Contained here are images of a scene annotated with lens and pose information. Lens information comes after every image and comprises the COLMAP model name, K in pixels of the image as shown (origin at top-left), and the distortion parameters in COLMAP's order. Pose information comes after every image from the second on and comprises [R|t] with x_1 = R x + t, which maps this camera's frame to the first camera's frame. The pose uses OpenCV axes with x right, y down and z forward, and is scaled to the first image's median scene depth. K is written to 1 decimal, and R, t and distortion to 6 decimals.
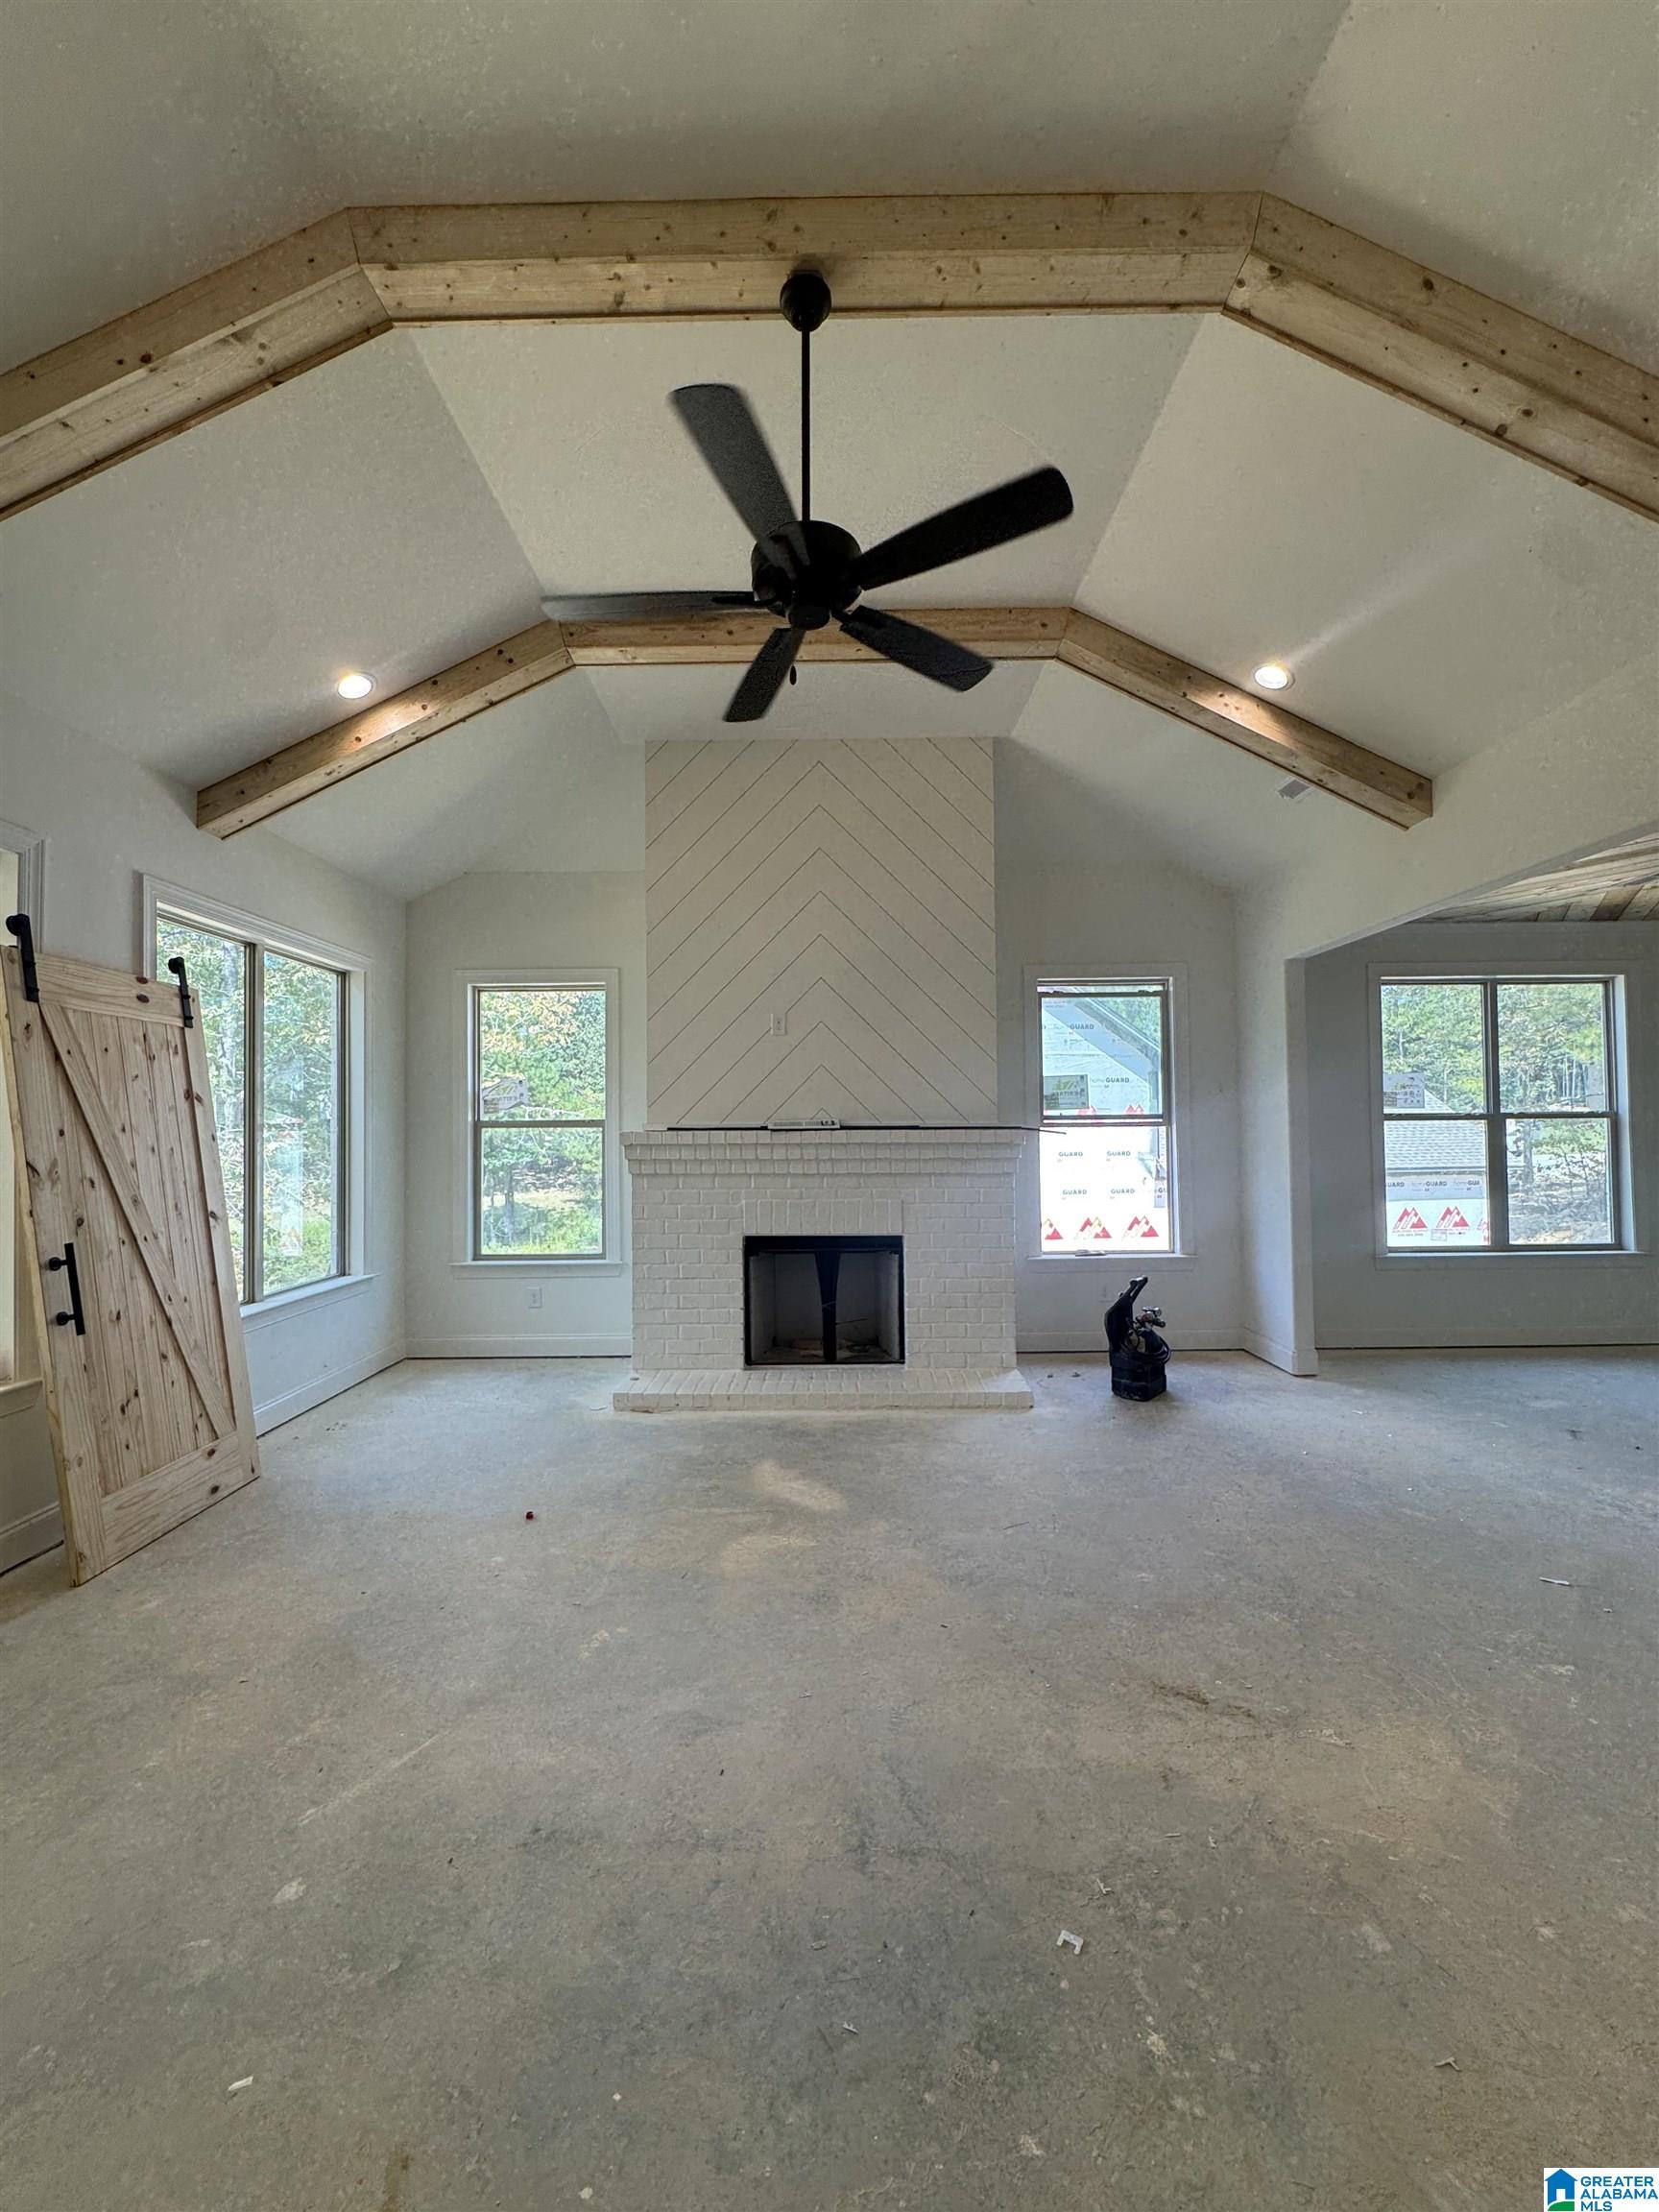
lens RADIAL K [[894.9, 0, 829.5], [0, 894.9, 1106.0], [0, 0, 1]] dist [-0.000191, -0.000001]
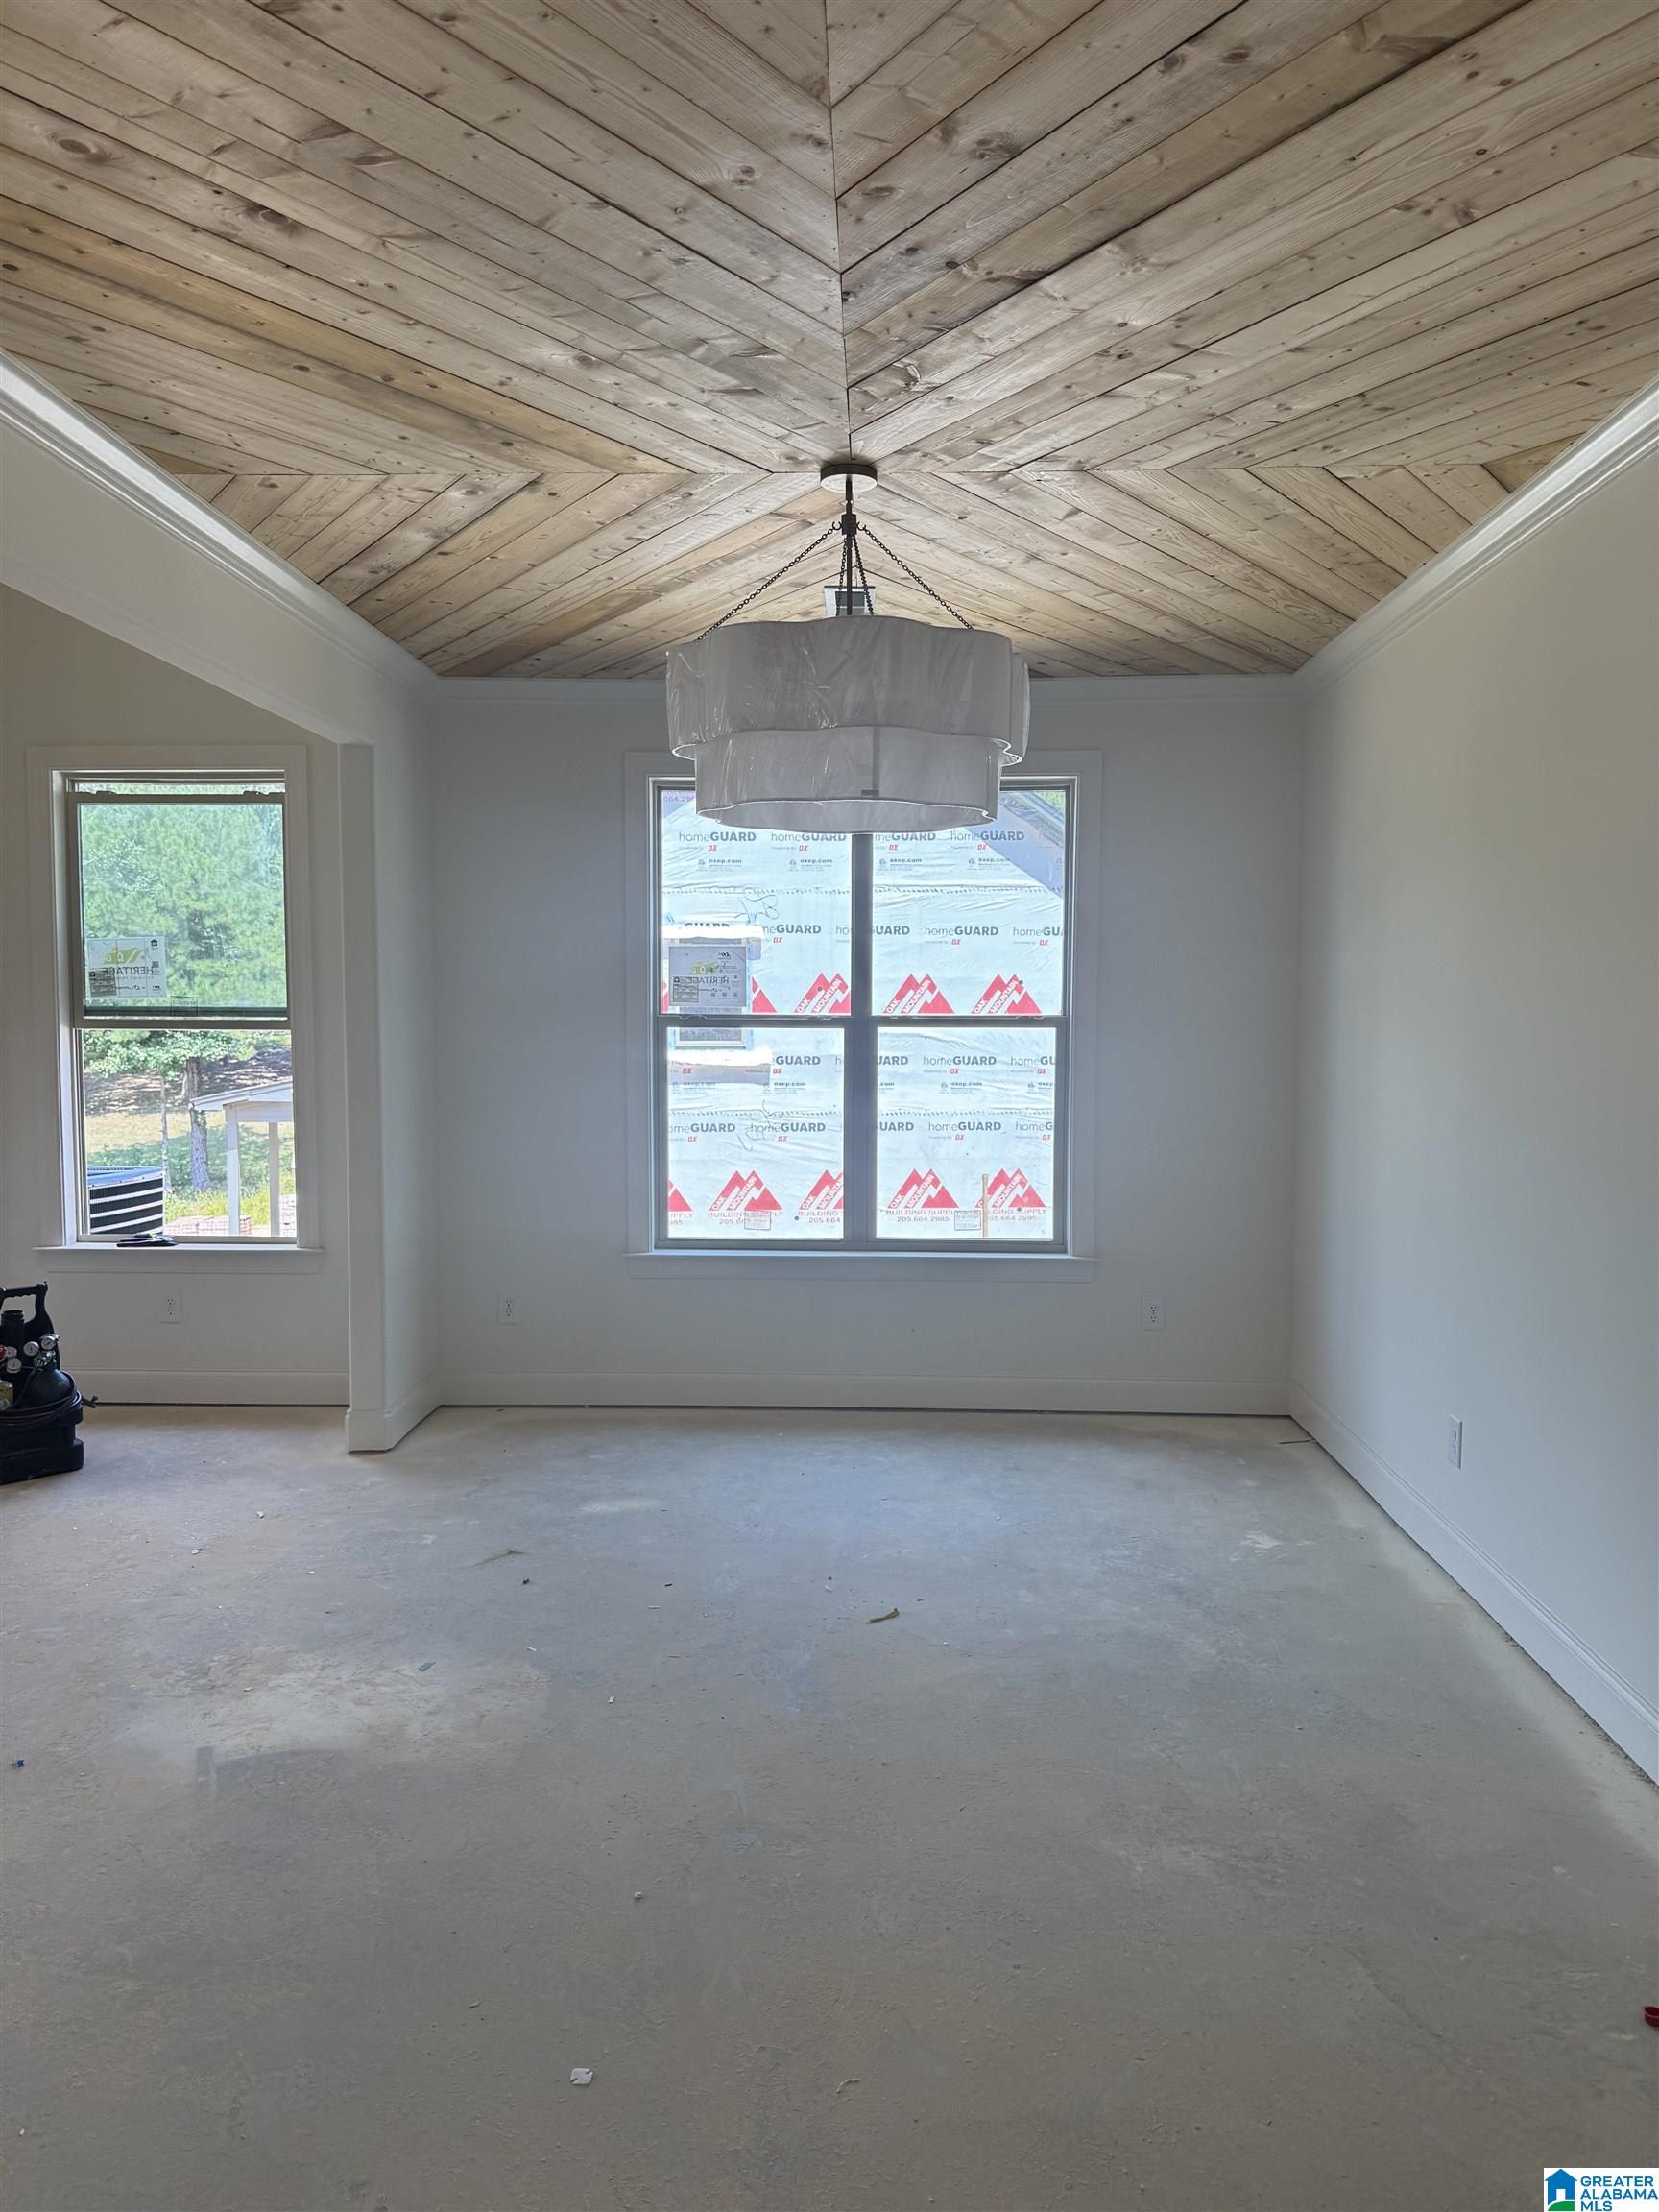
lens RADIAL K [[1560.1, 0, 829.5], [0, 1560.1, 1106.0], [0, 0, 1]] dist [-0.004944, -0.001550]
pose [[0.999518, 0.018541, -0.024903, 0.751947], [-0.016204, 0.995721, 0.090980, -0.024618], [0.026483, -0.090532, 0.995541, -0.012804]]
